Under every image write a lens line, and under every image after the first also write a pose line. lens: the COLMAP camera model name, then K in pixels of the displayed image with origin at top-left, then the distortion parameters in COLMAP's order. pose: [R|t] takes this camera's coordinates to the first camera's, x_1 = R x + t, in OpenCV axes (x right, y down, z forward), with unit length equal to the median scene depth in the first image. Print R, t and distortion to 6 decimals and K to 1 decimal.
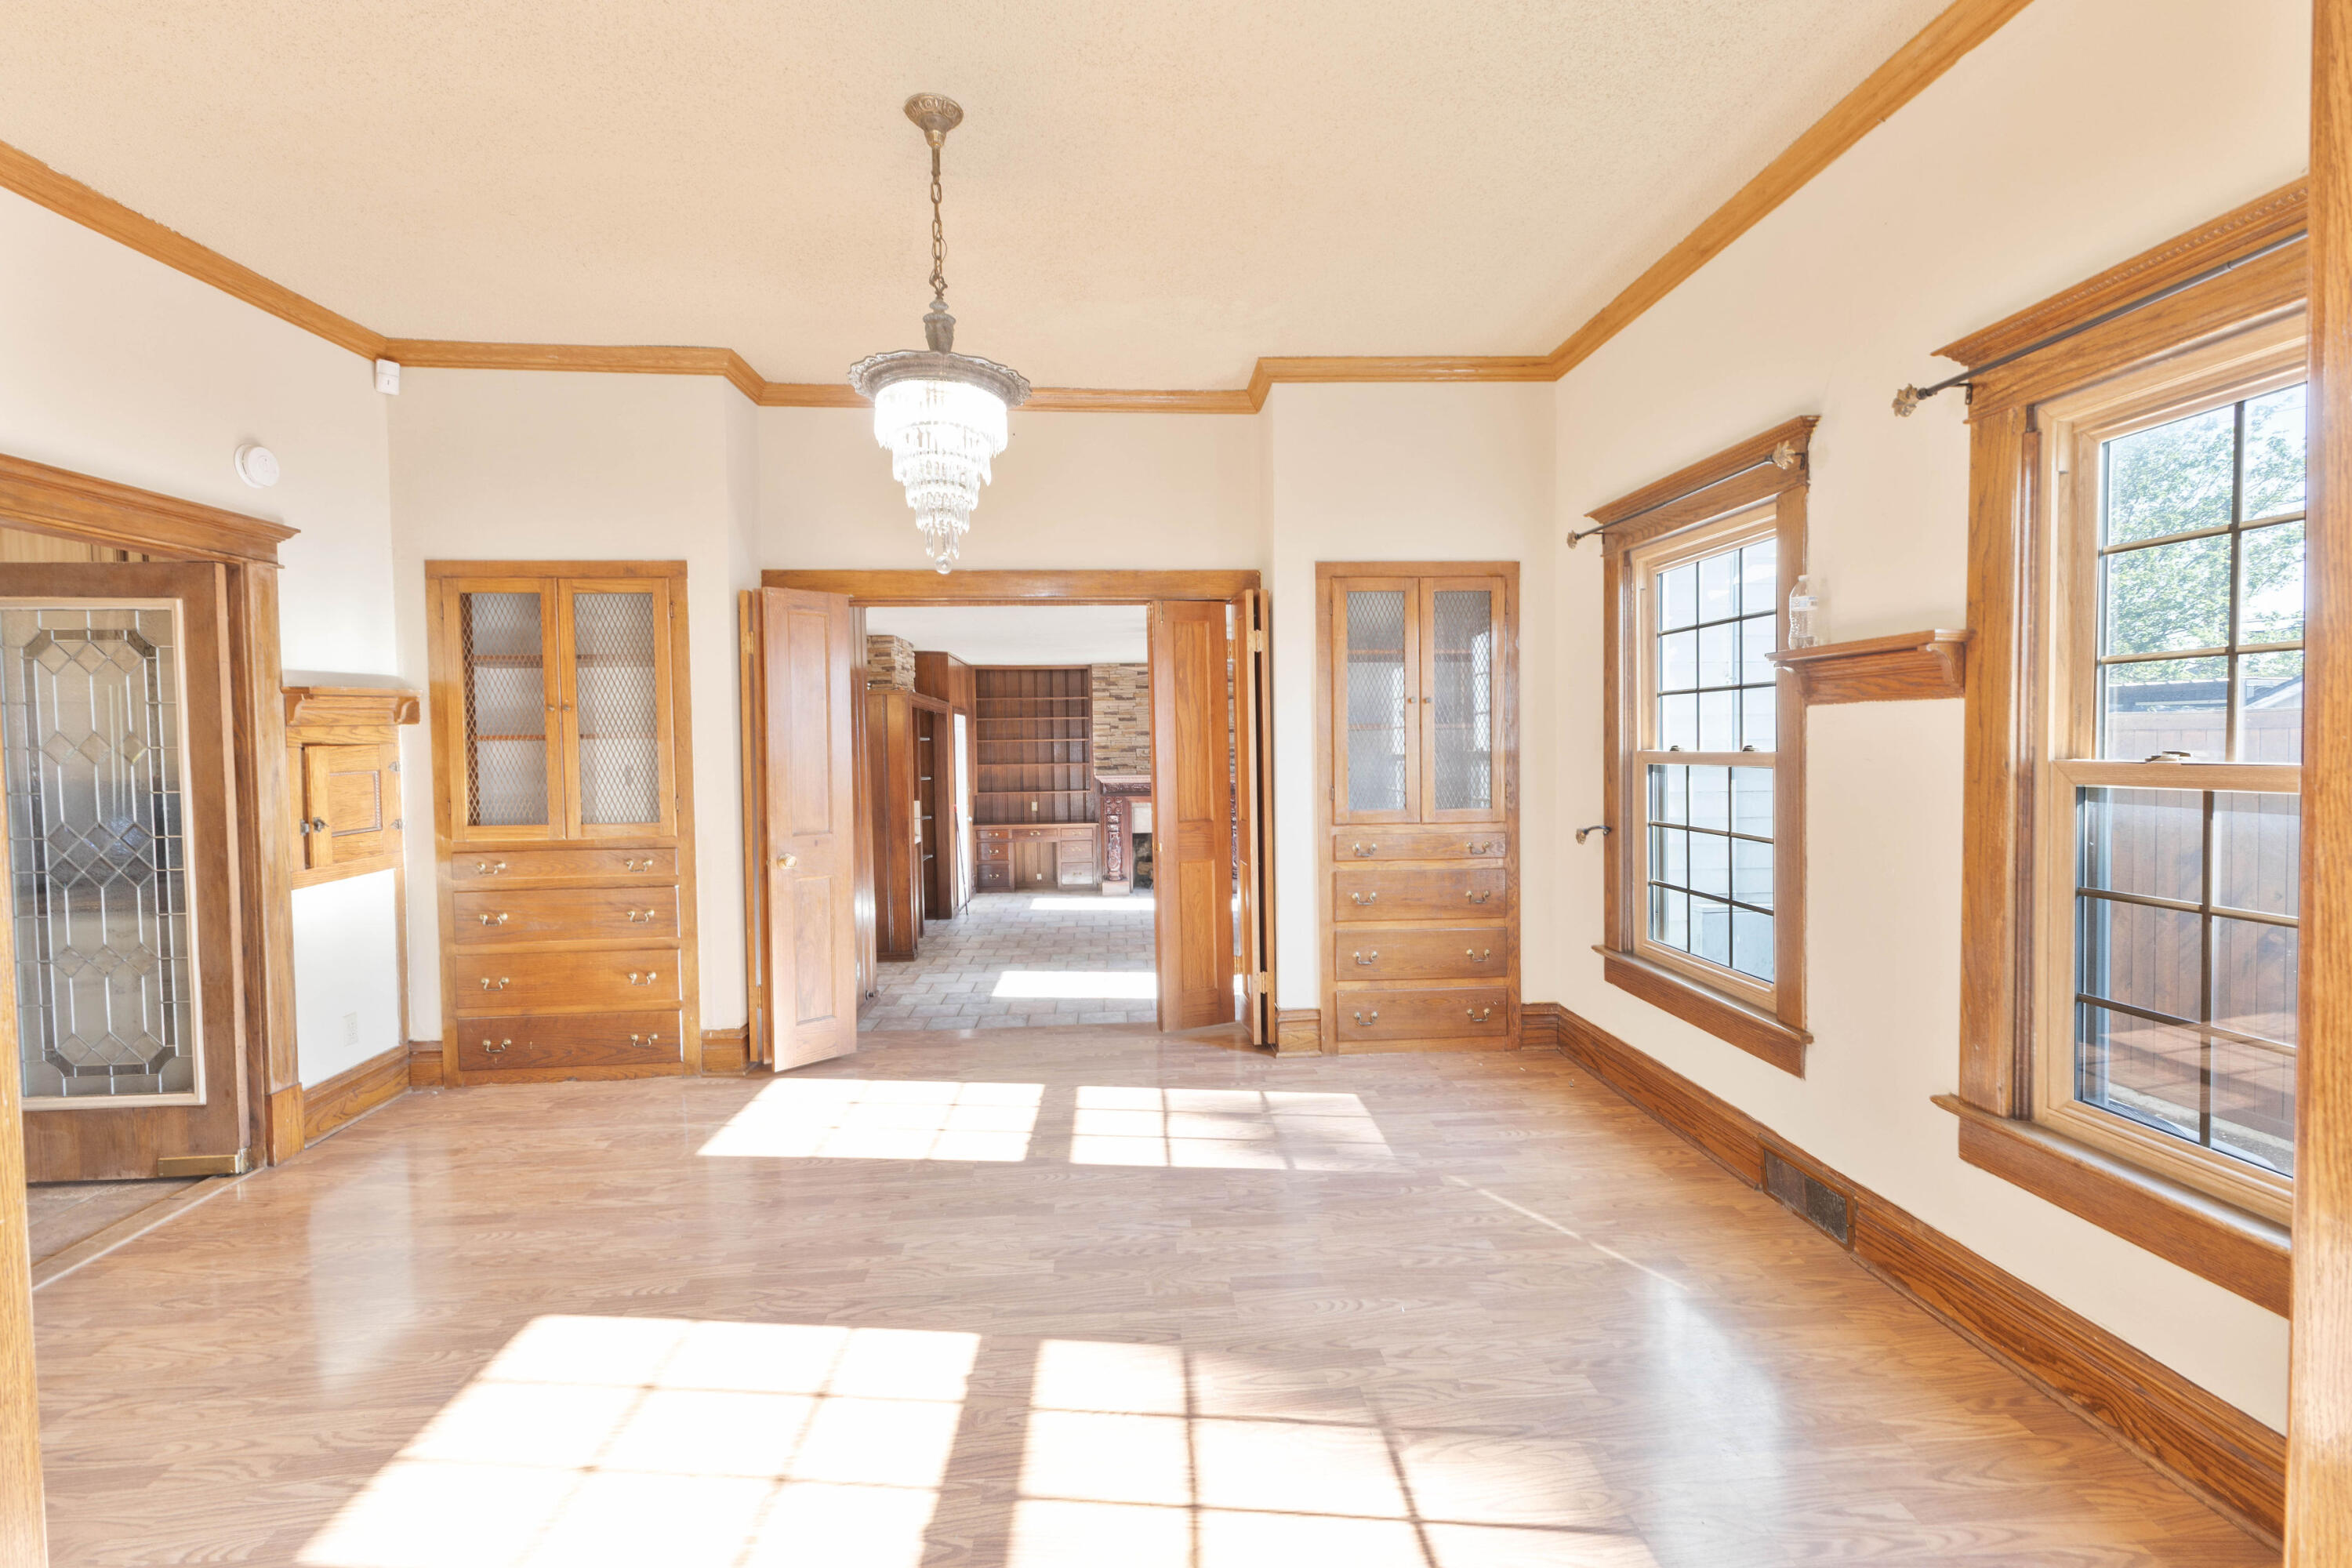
lens RADIAL K [[1012.4, 0, 1179.9], [0, 1012.4, 770.2], [0, 0, 1]] dist [0.012156, -0.002624]
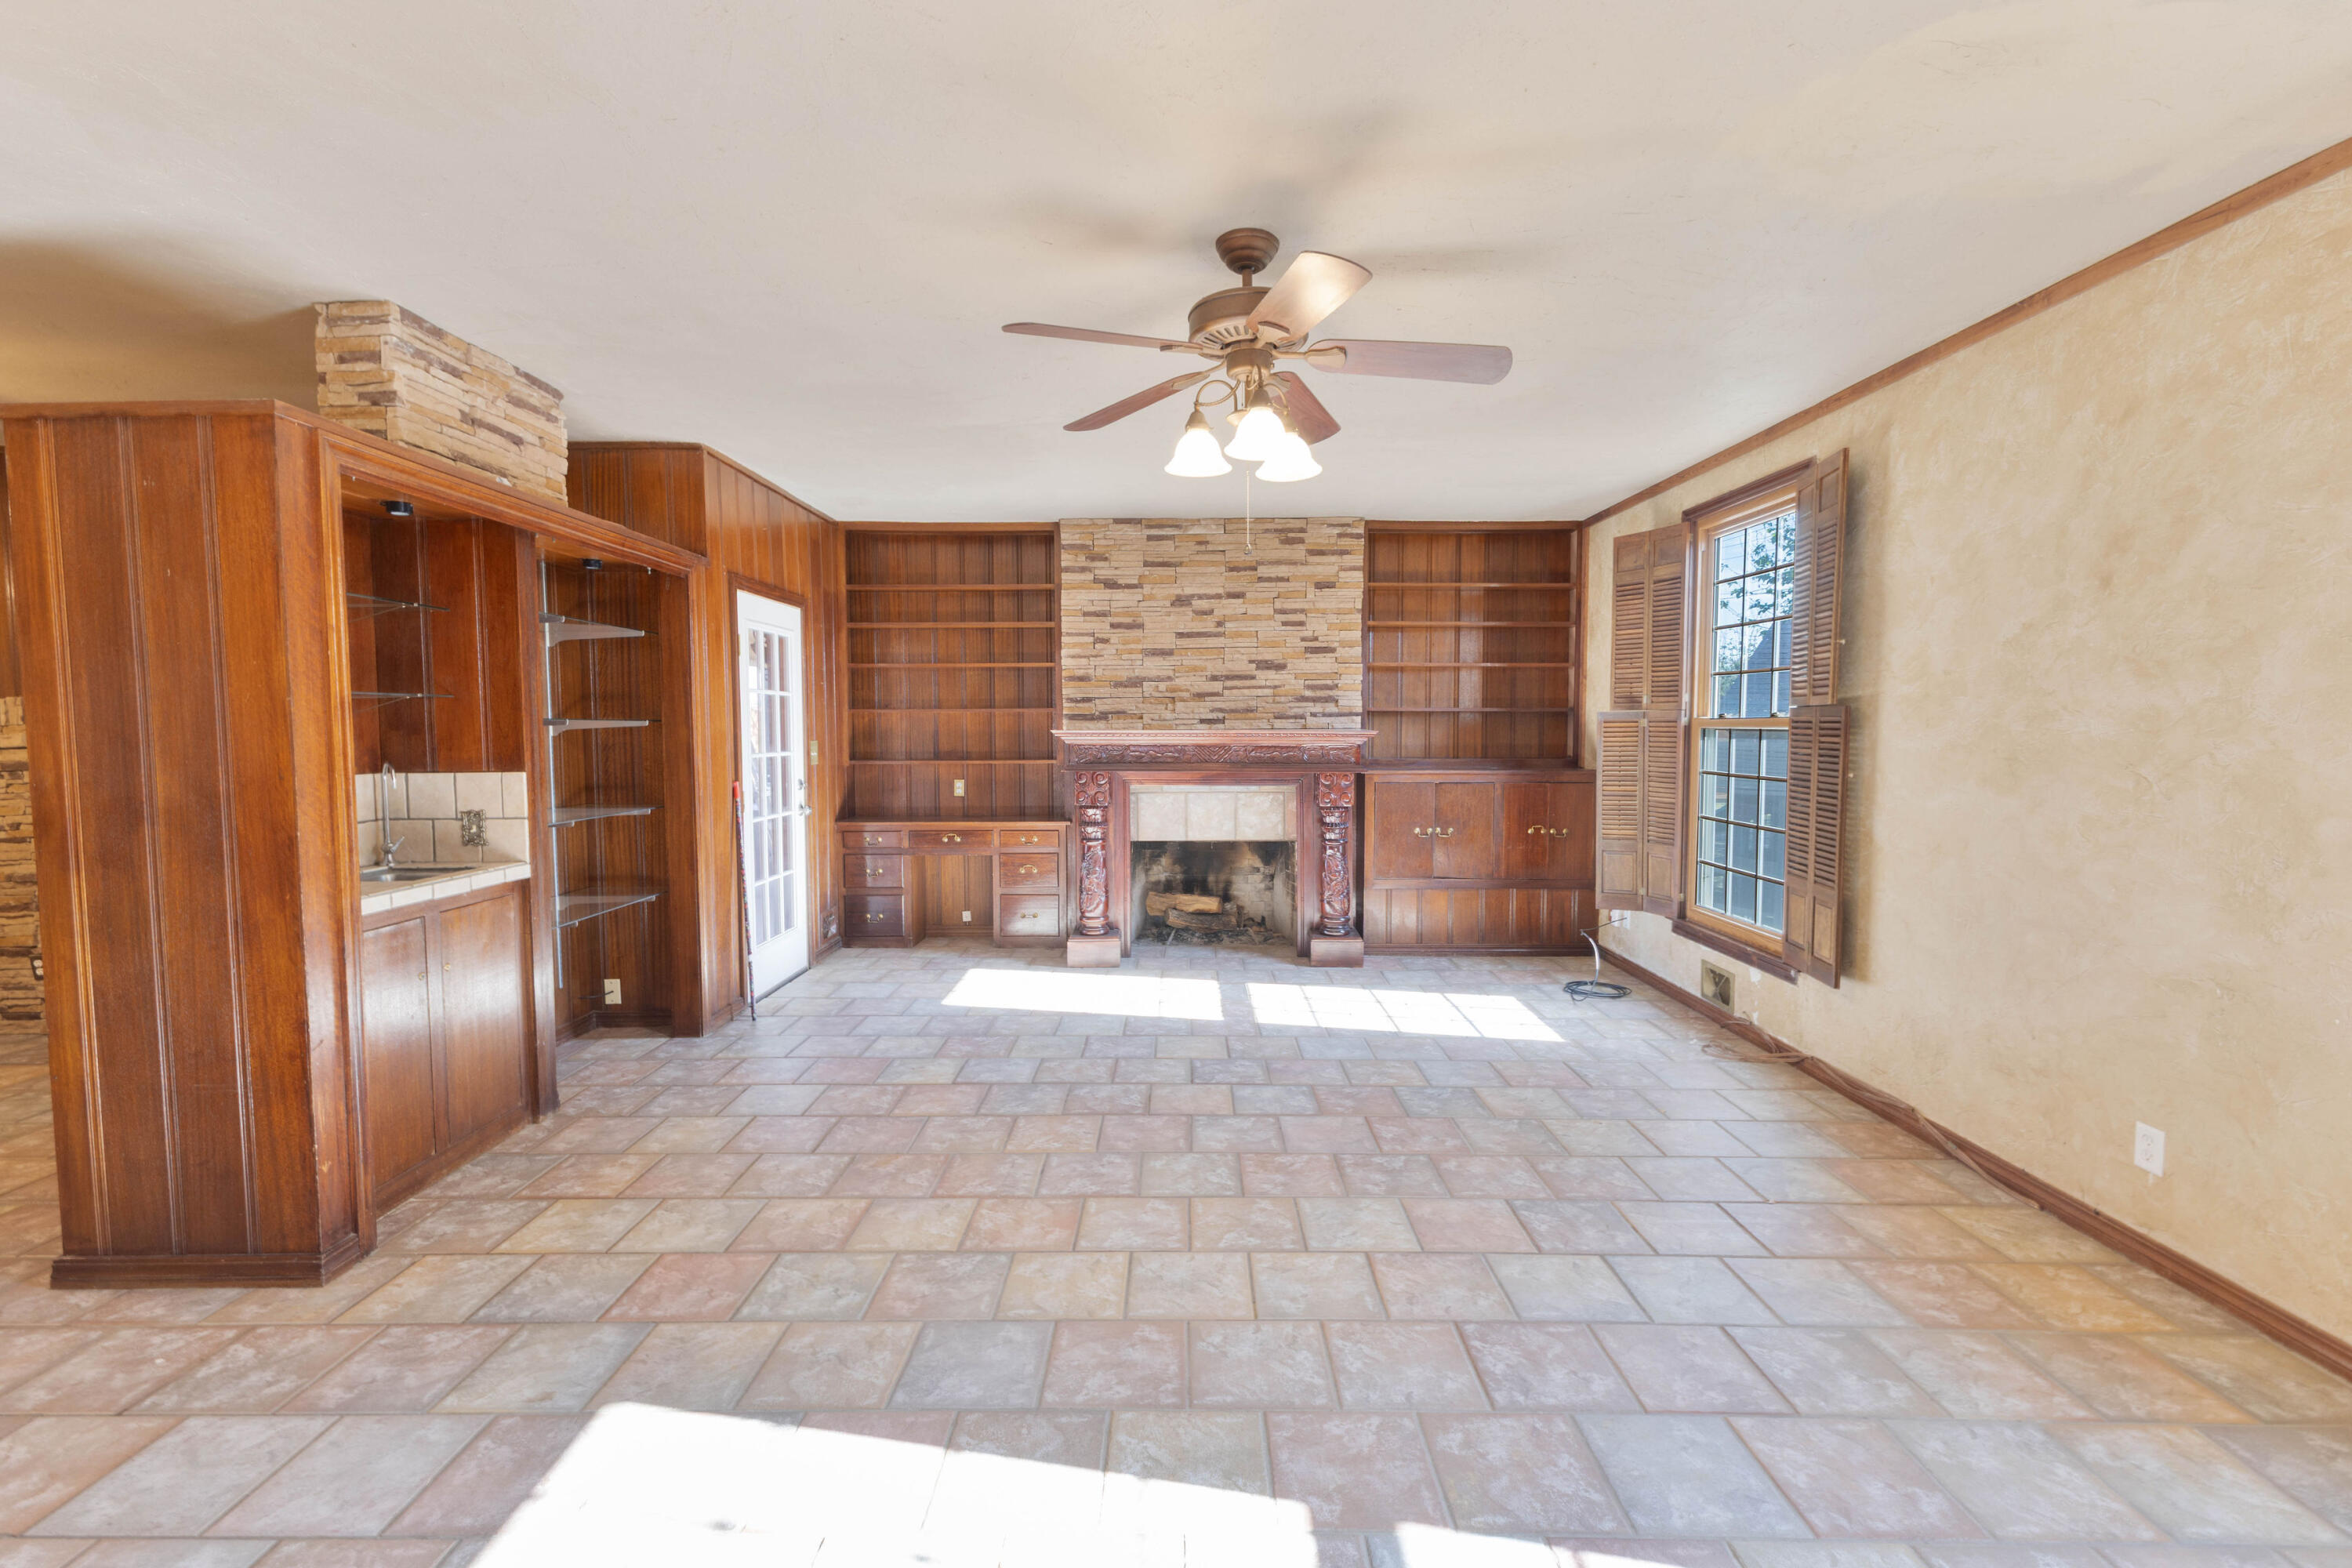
lens RADIAL K [[1012.4, 0, 1180.0], [0, 1012.4, 779.8], [0, 0, 1]] dist [0.012156, -0.002624]
pose [[0.996970, 0.015871, -0.076157, 0.017022], [-0.013960, 0.999576, 0.025566, 0.016043], [0.076530, -0.024425, 0.996768, 0.474493]]
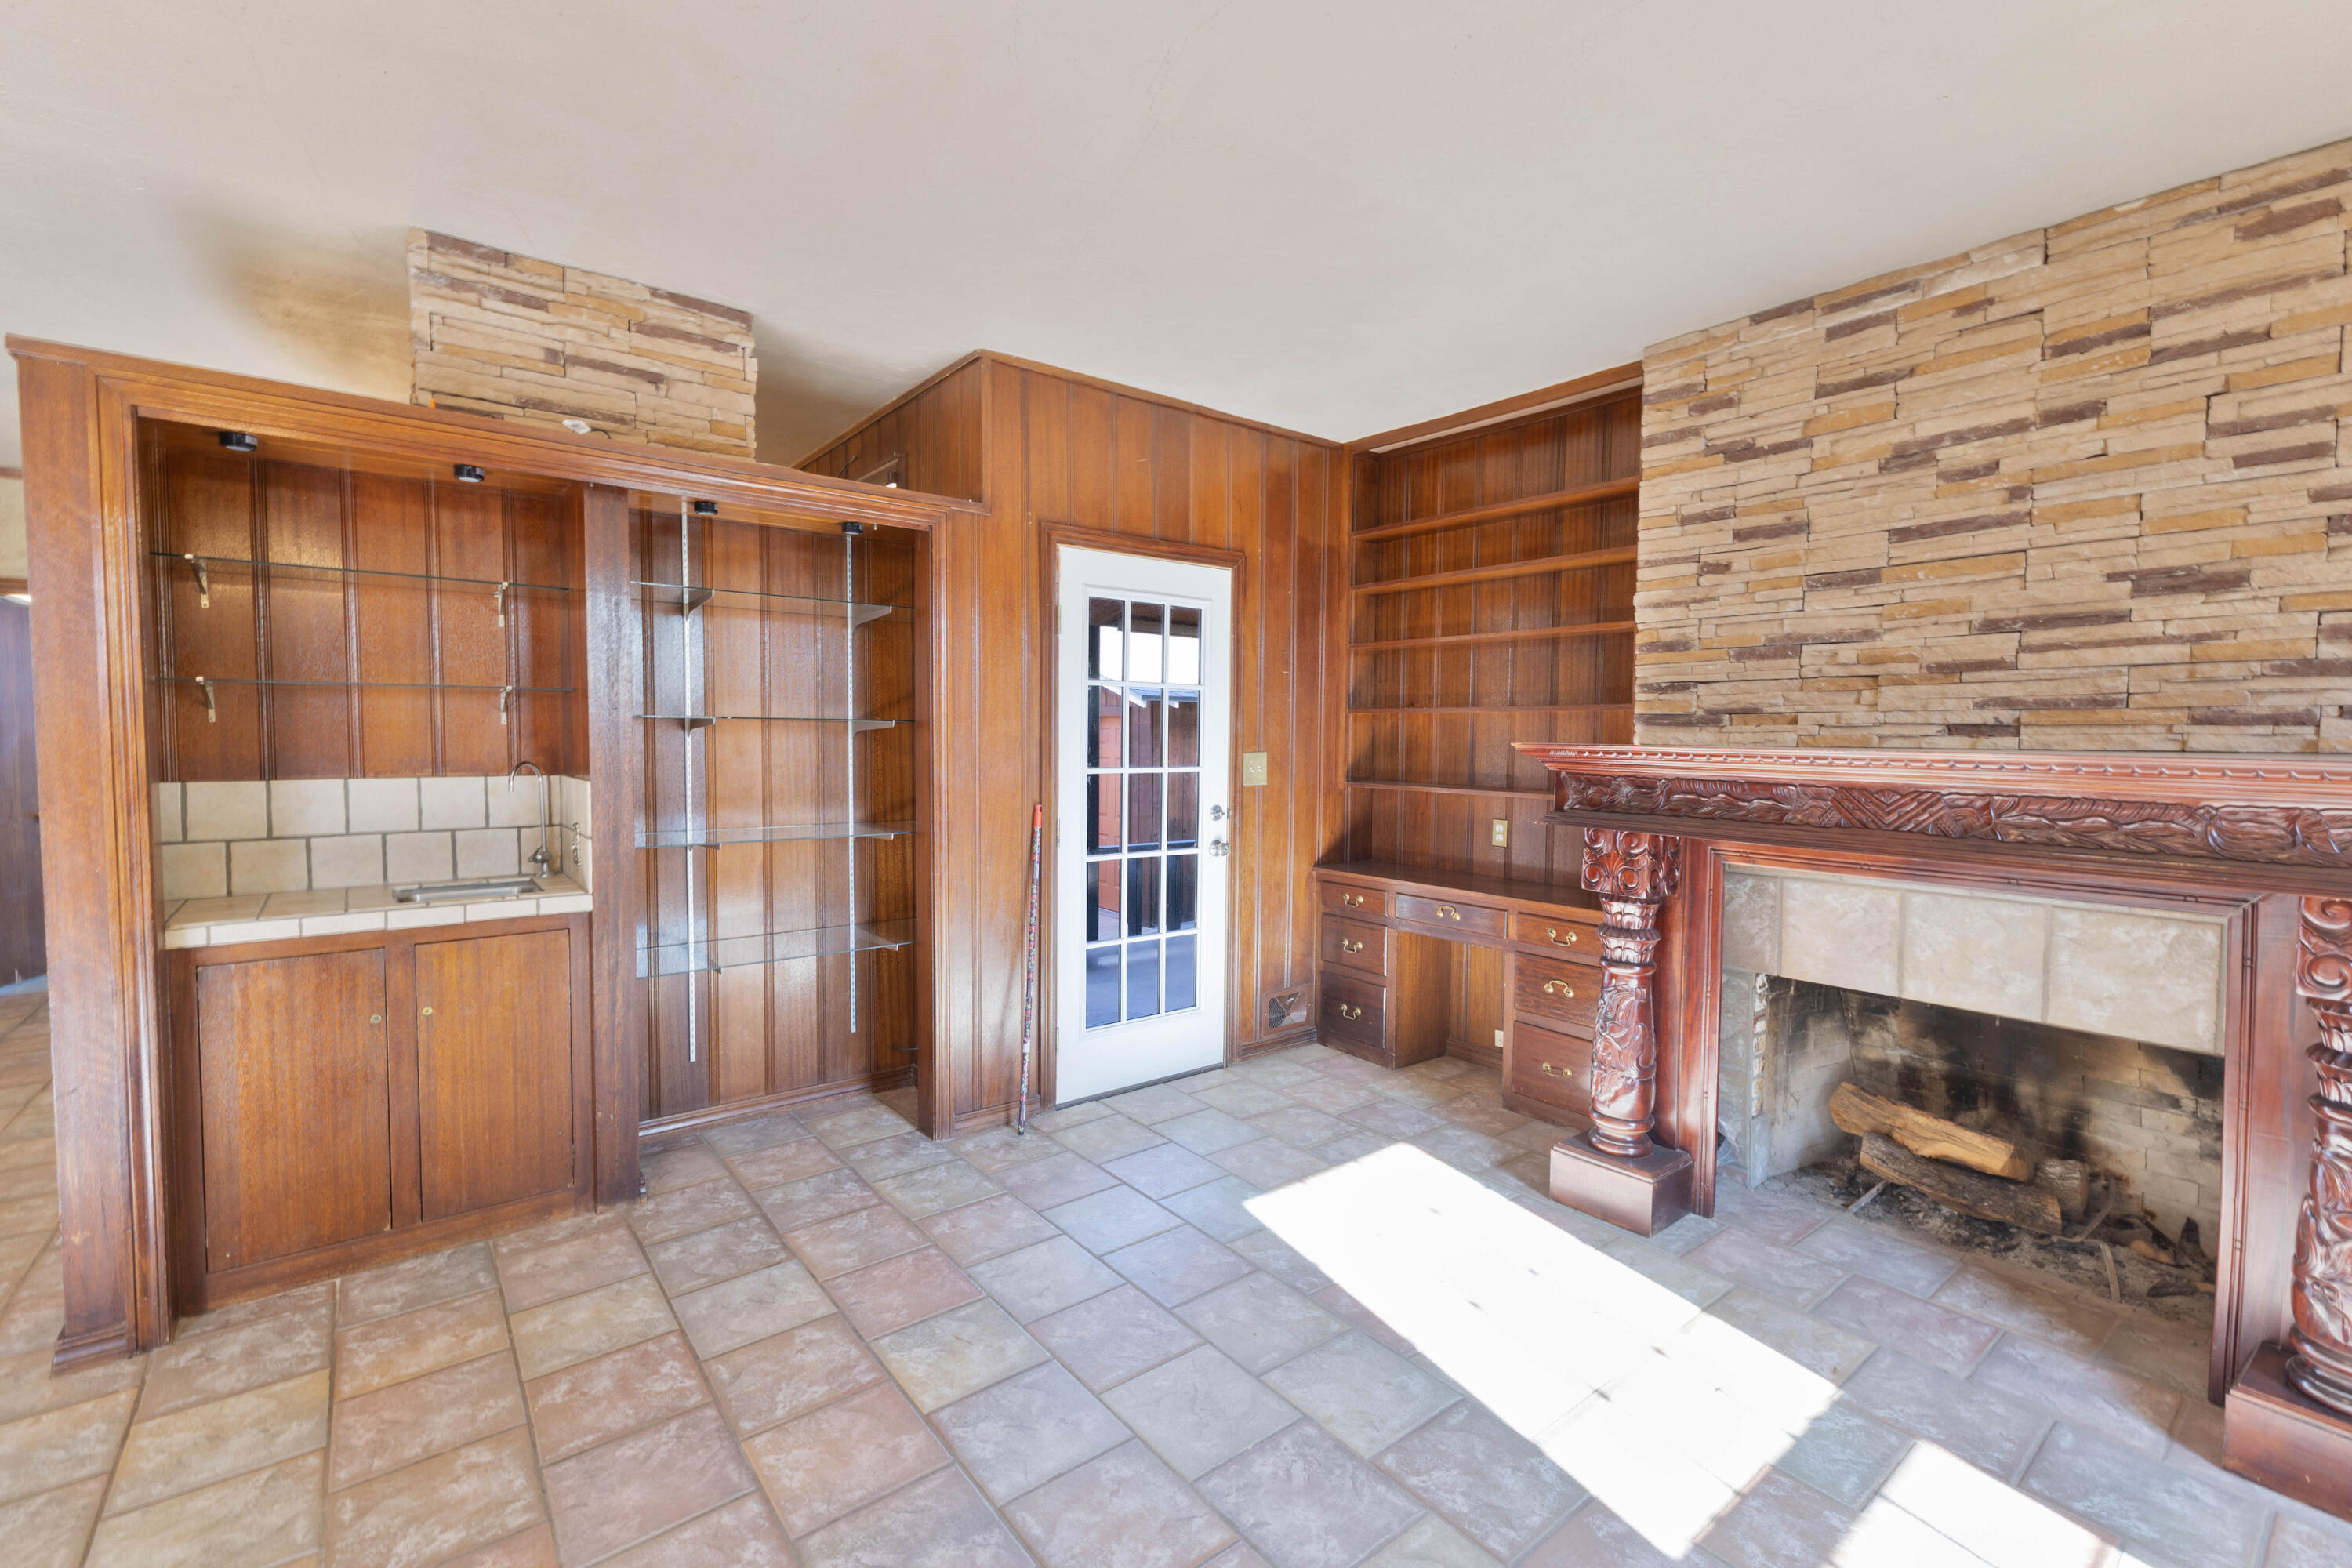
lens RADIAL K [[1012.4, 0, 1170.4], [0, 1012.4, 779.6], [0, 0, 1]] dist [0.012156, -0.002624]
pose [[0.560240, 0.059609, -0.826183, 0.078566], [-0.042731, 0.998159, 0.043041, 0.007582], [0.827227, 0.011191, 0.561756, 0.731452]]
